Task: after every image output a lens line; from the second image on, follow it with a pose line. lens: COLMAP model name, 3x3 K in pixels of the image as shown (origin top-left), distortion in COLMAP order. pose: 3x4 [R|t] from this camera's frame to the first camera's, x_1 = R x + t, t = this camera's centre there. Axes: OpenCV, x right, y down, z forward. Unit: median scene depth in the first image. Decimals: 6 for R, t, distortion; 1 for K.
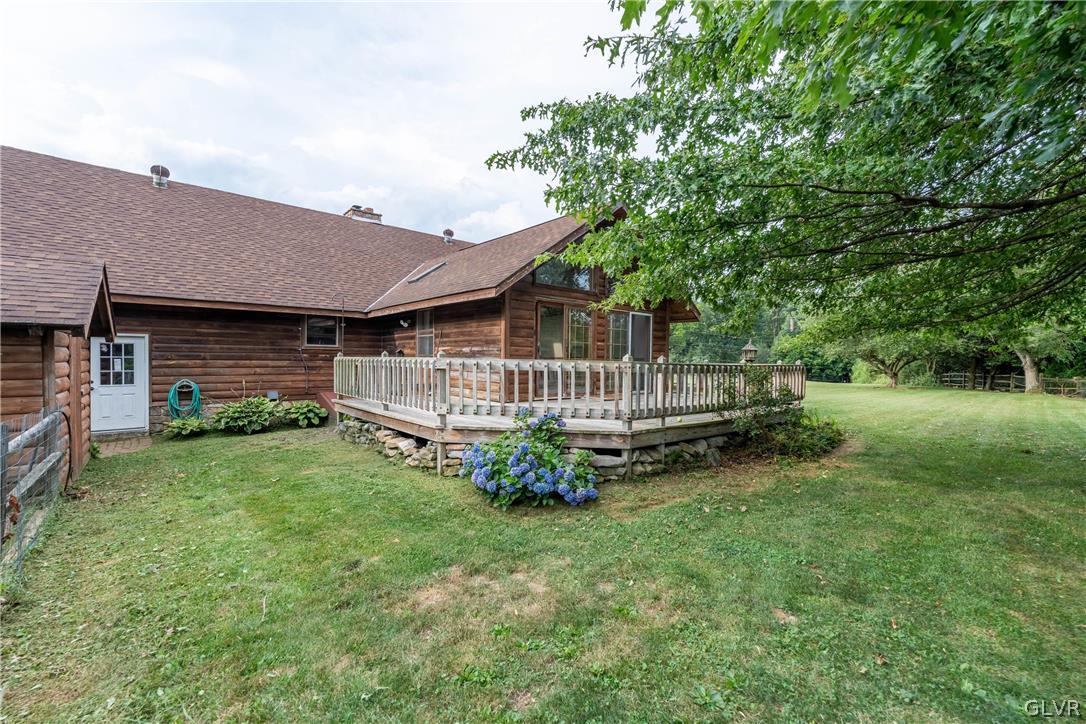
lens RADIAL K [[441.4, 0, 537.9], [0, 441.4, 361.2], [0, 0, 1]] dist [0.004298, 0.000029]
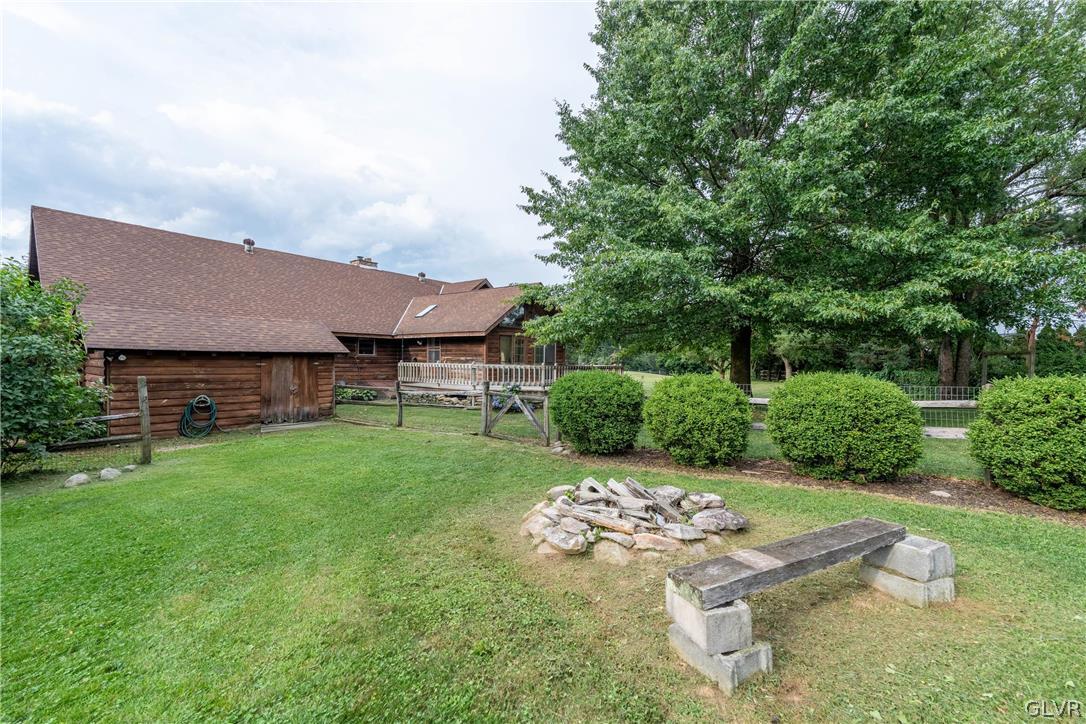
lens RADIAL K [[441.4, 0, 547.0], [0, 441.4, 362.9], [0, 0, 1]] dist [0.004298, 0.000029]
pose [[0.974811, 0.001461, 0.223026, -0.247684], [-0.001475, 0.999999, -0.000103, -0.007161], [-0.223026, -0.000229, 0.974812, -1.065522]]
